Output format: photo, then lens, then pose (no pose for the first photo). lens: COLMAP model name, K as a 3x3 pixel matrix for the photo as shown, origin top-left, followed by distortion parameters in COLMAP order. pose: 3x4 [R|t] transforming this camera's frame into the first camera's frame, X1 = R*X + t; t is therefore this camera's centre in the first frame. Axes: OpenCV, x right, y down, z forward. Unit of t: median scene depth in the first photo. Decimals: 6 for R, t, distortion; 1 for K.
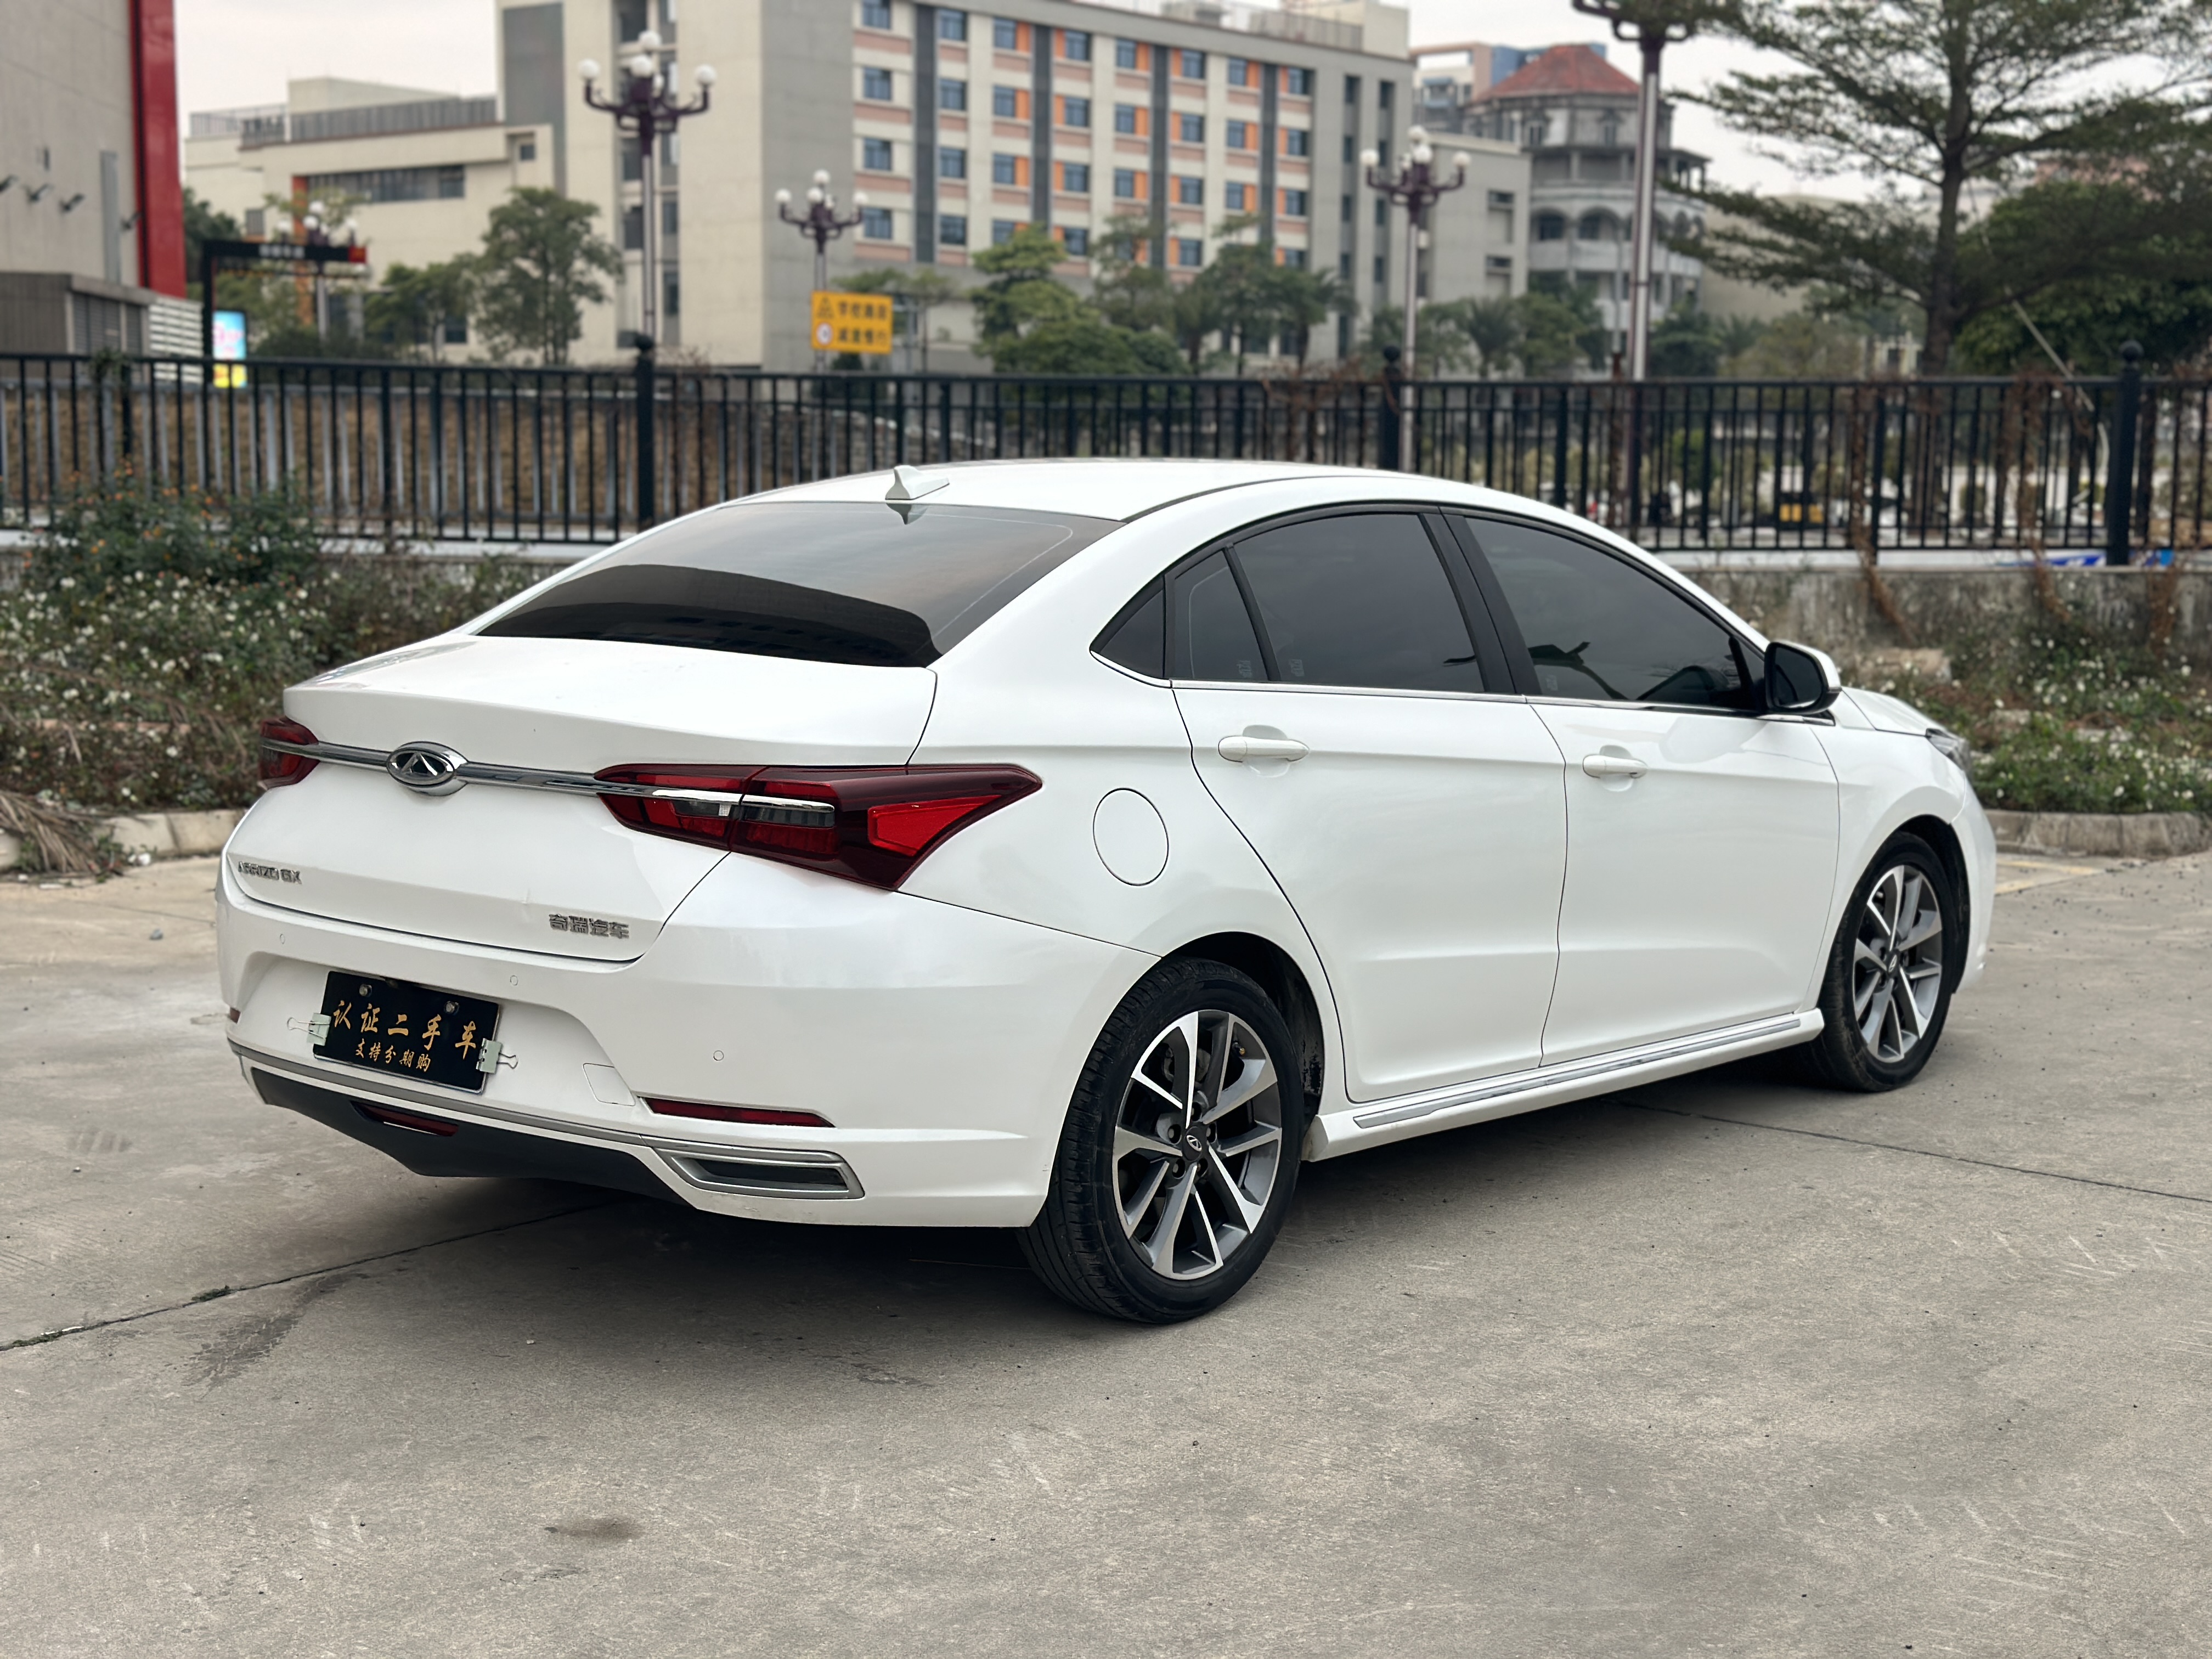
lens RADIAL K [[3082.0, 0, 1107.7], [0, 3082.0, 862.0], [0, 0, 1]] dist [0.147537, -0.013492]
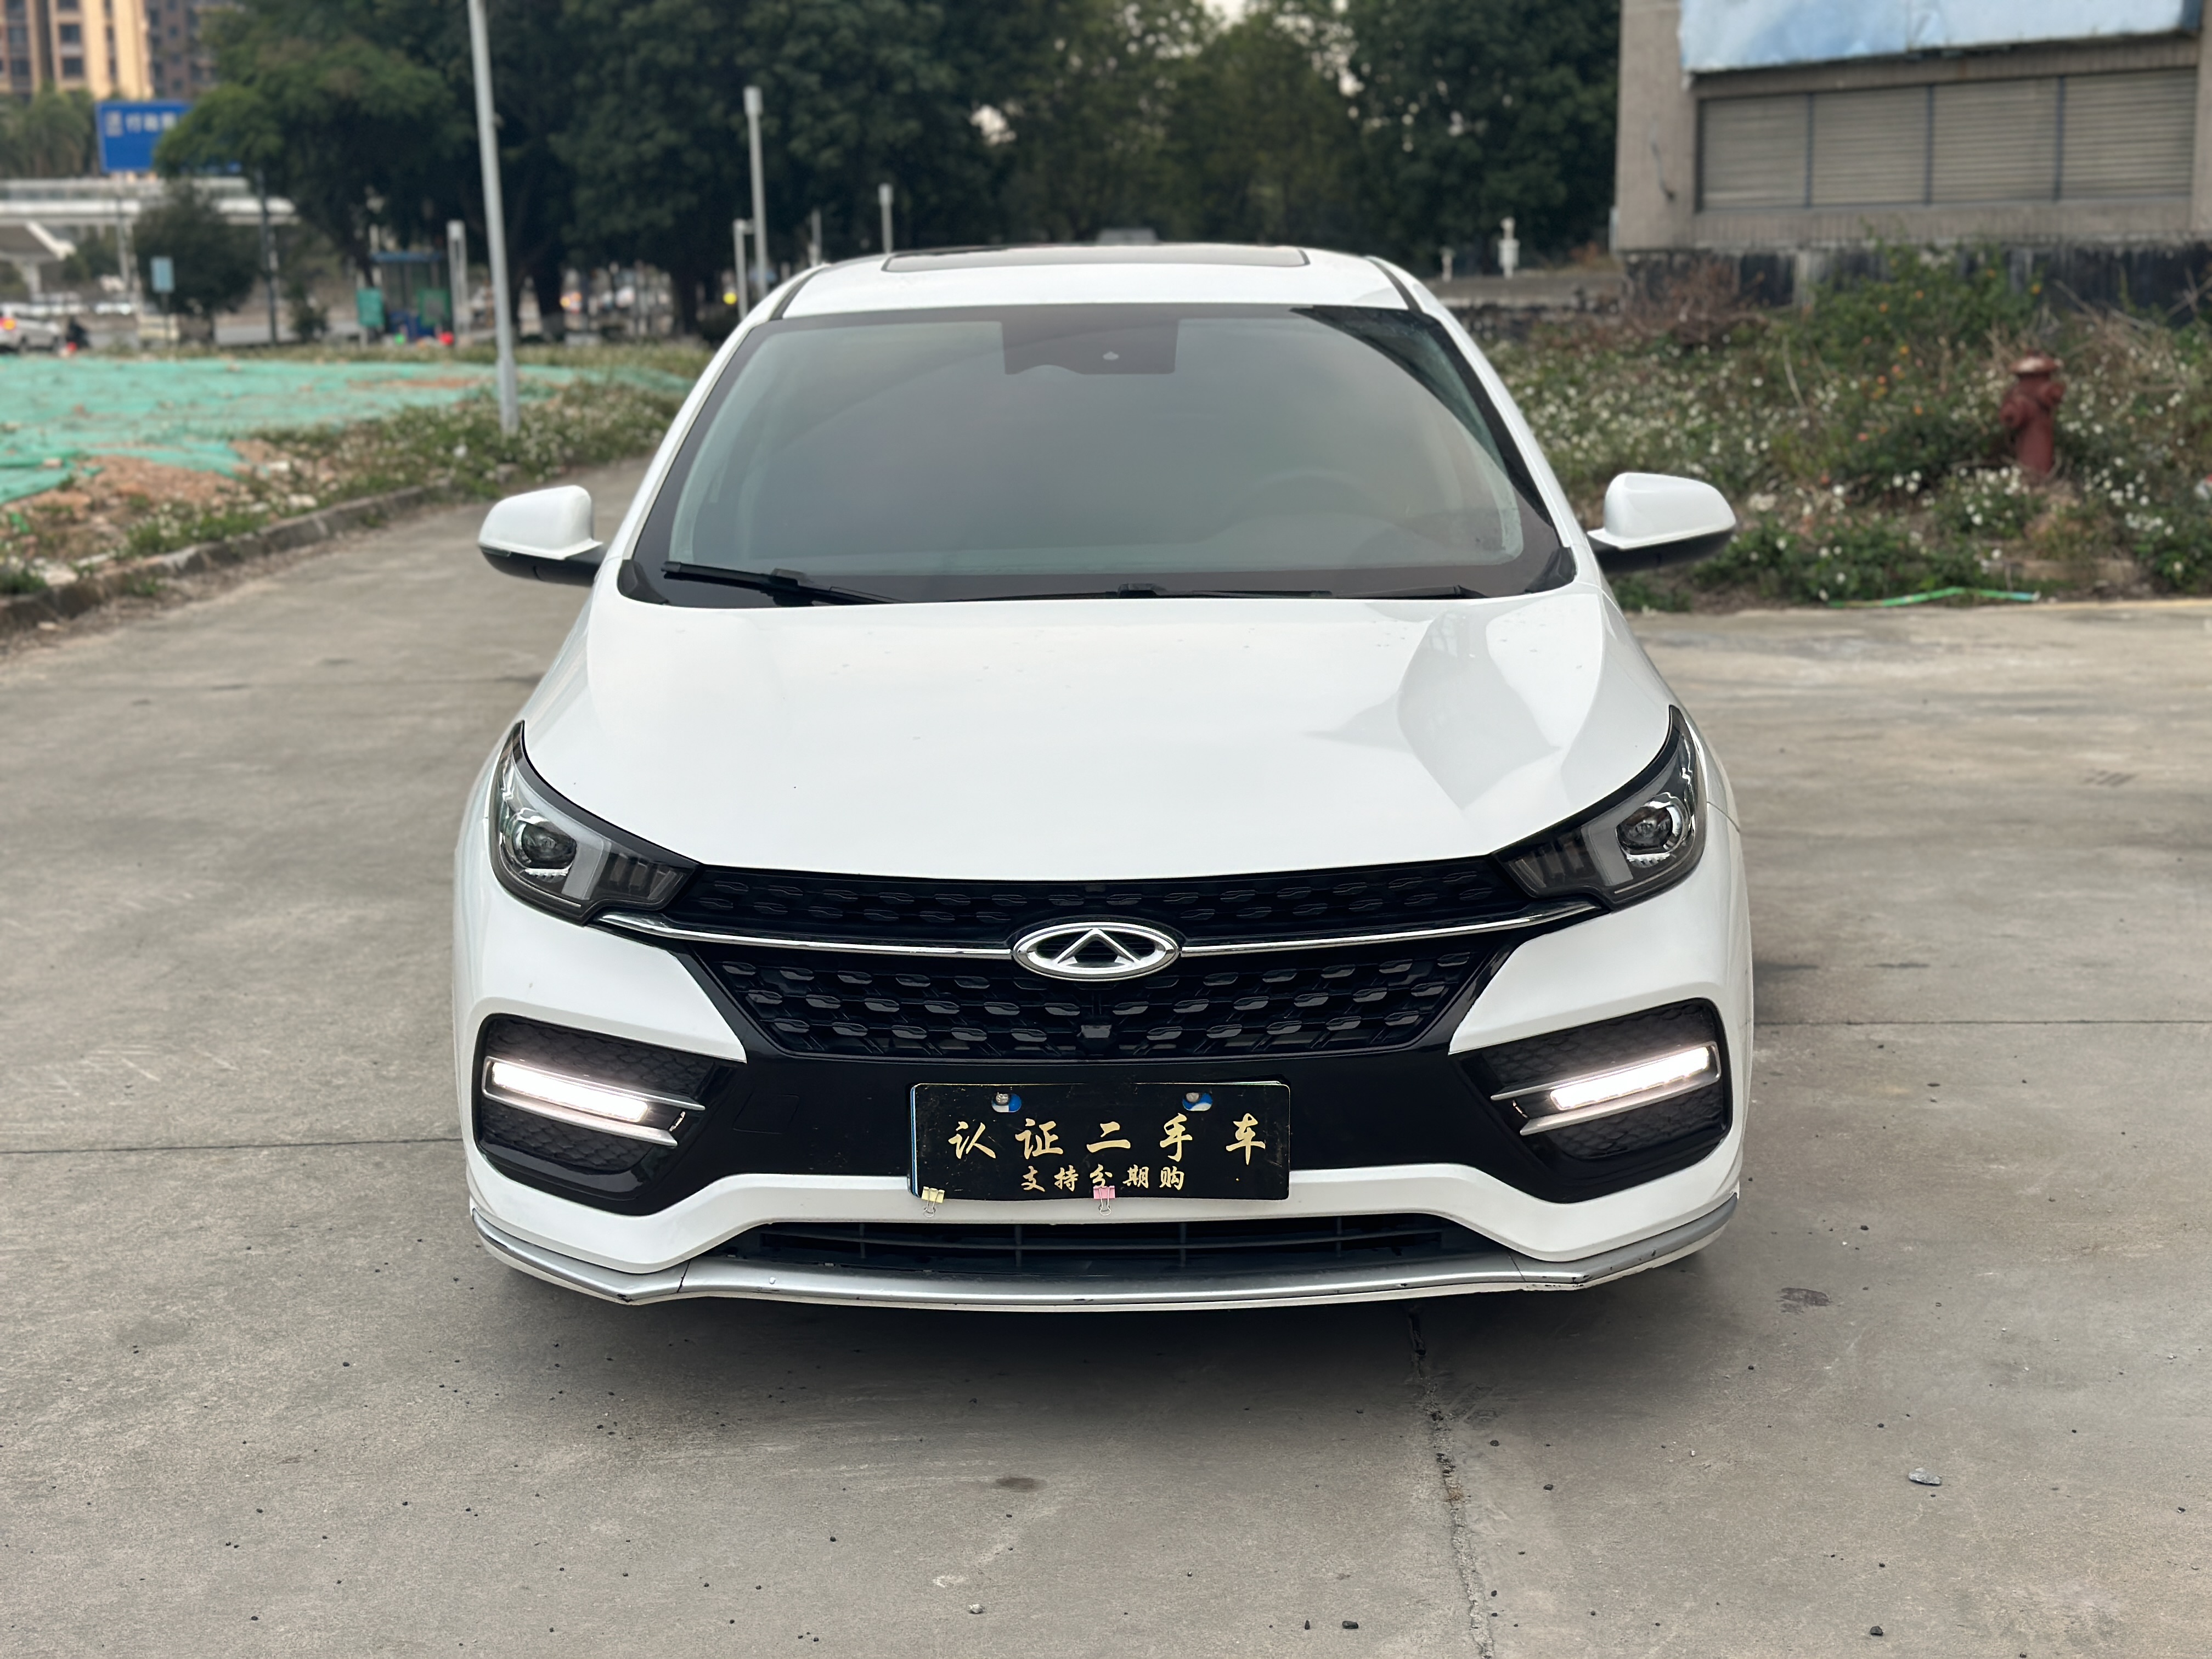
lens RADIAL K [[3009.9, 0, 1100.3], [0, 3009.9, 873.6], [0, 0, 1]] dist [0.140983, -0.016985]
pose [[-0.764753, 0.128274, -0.631426, 0.751739], [-0.077613, 0.954507, 0.287909, -0.257380], [0.639632, 0.269187, -0.720007, 2.071545]]
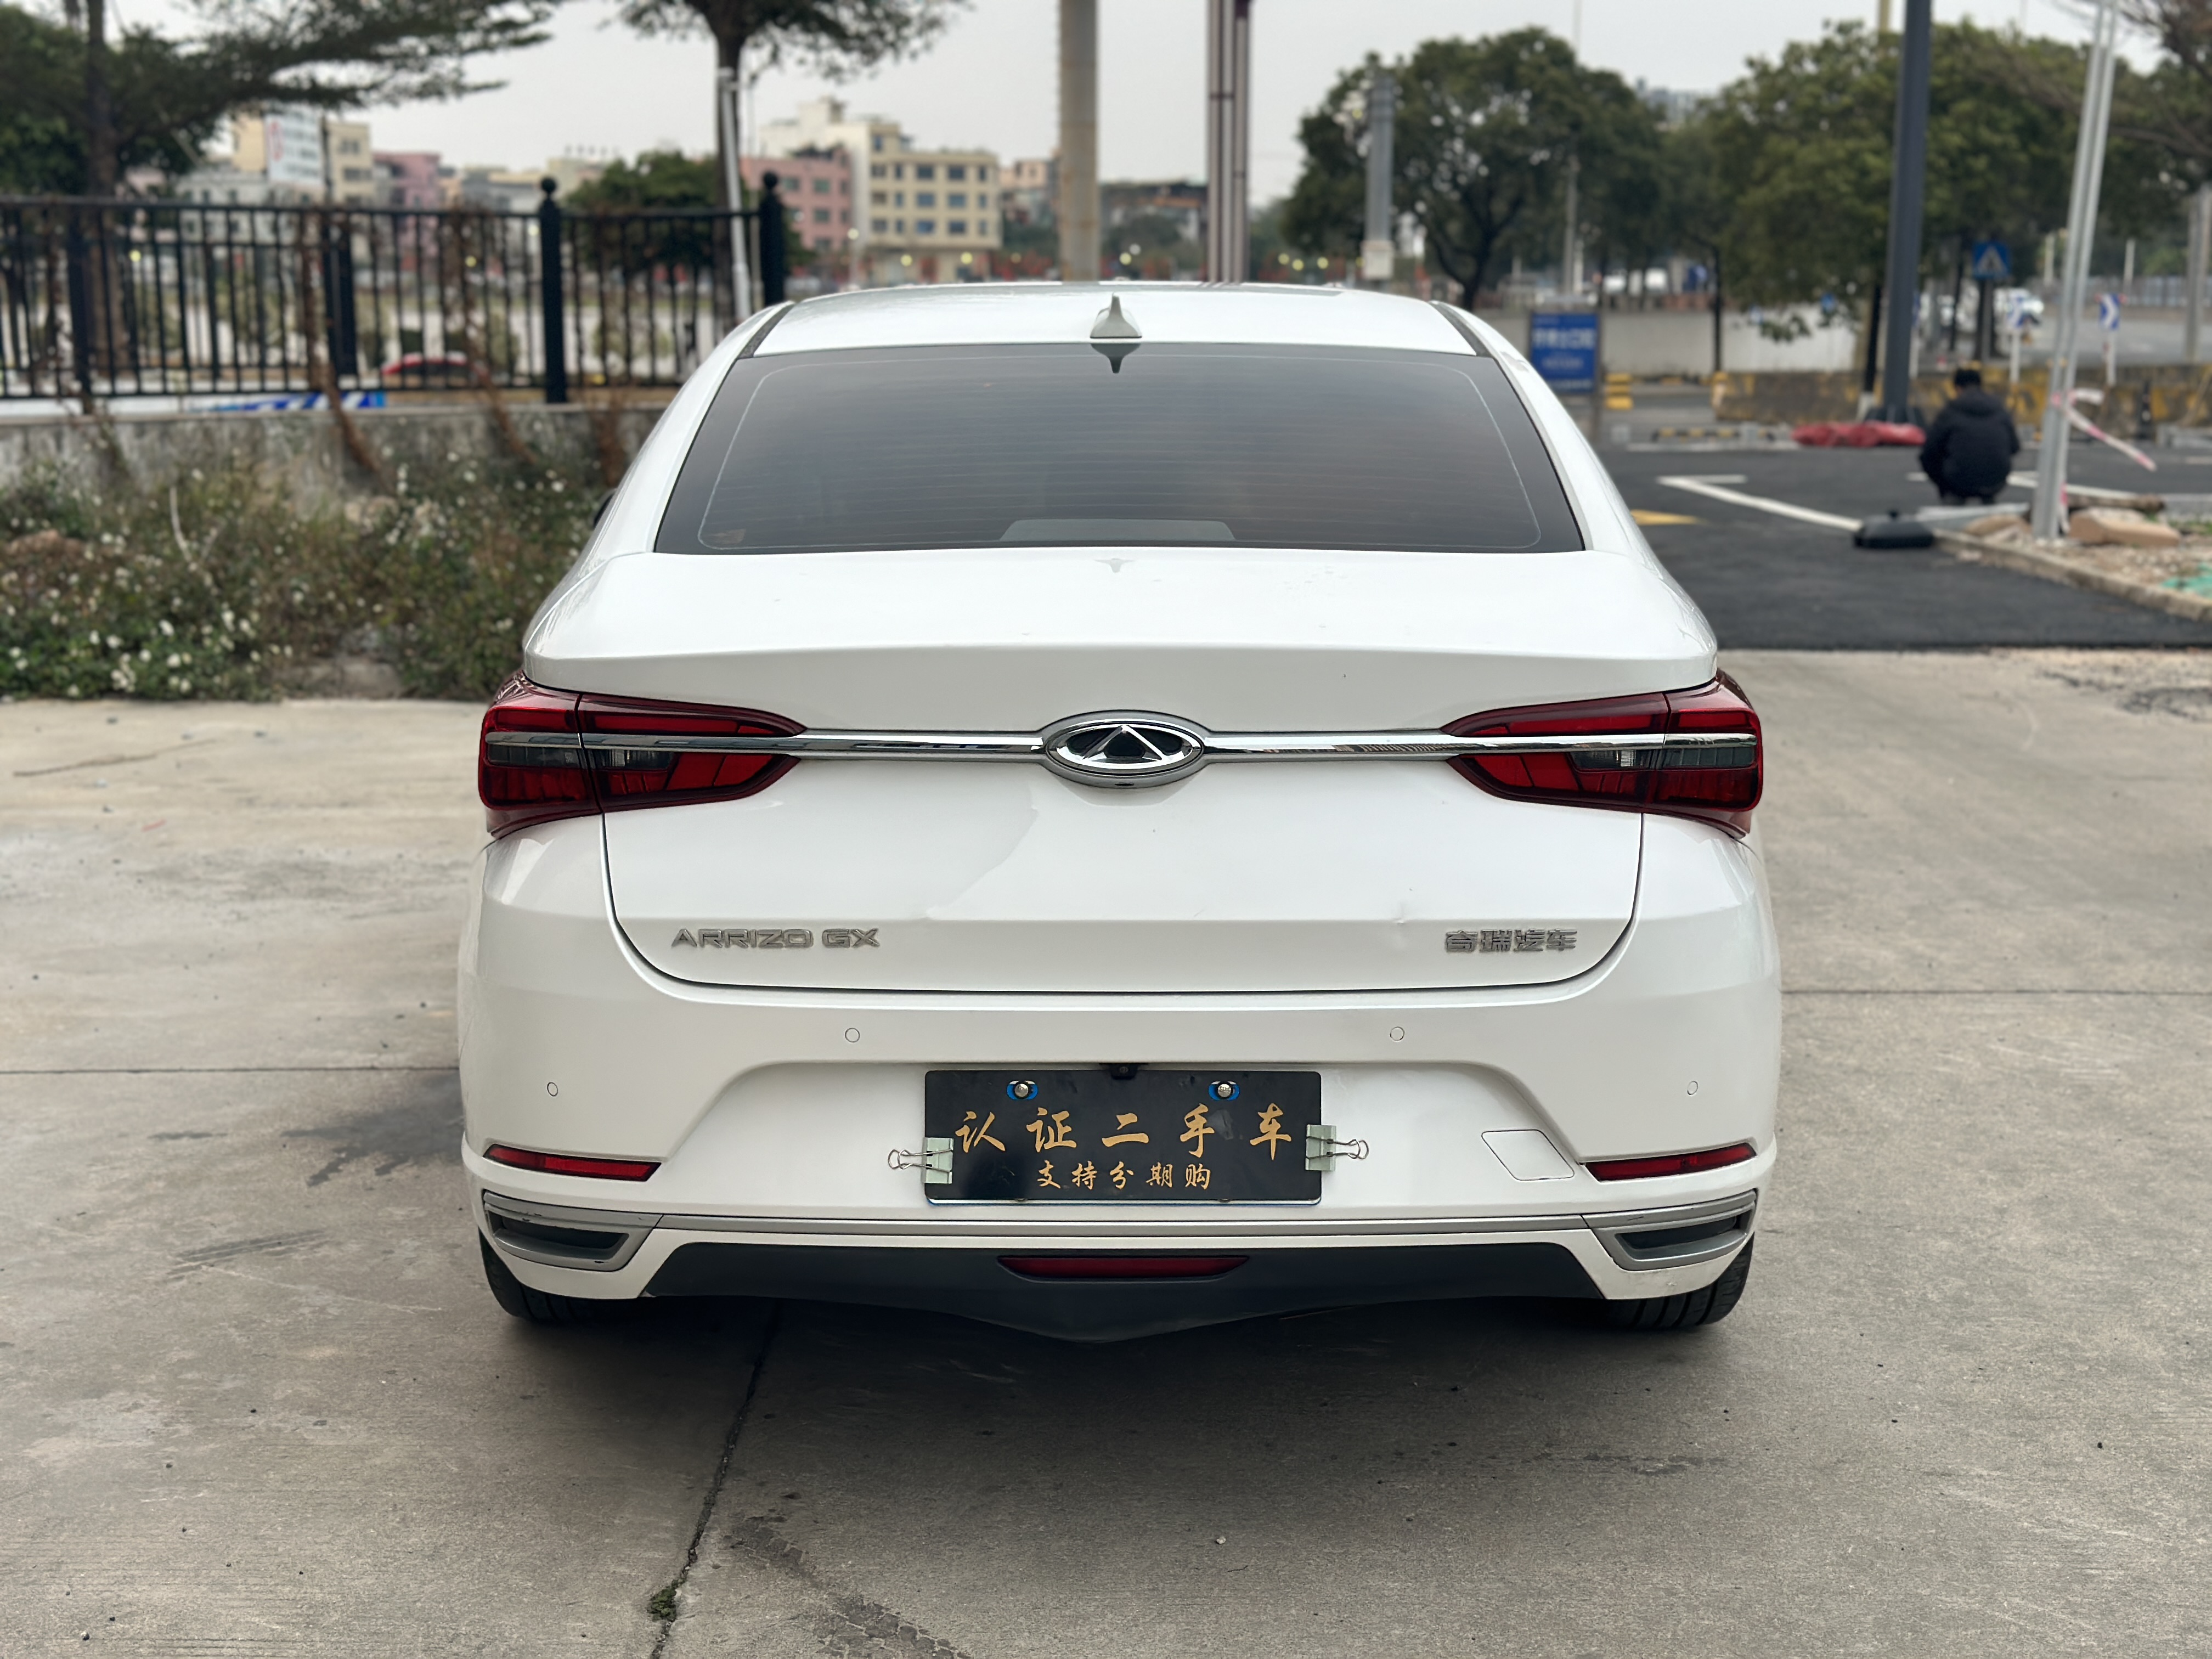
lens RADIAL K [[3075.5, 0, 1106.0], [0, 3075.5, 829.5], [0, 0, 1]] dist [0.141131, -0.102256]
pose [[0.756999, -0.121125, 0.642092, -0.625257], [0.094983, 0.992629, 0.075270, -0.060765], [-0.646476, 0.004008, 0.762924, 0.467256]]
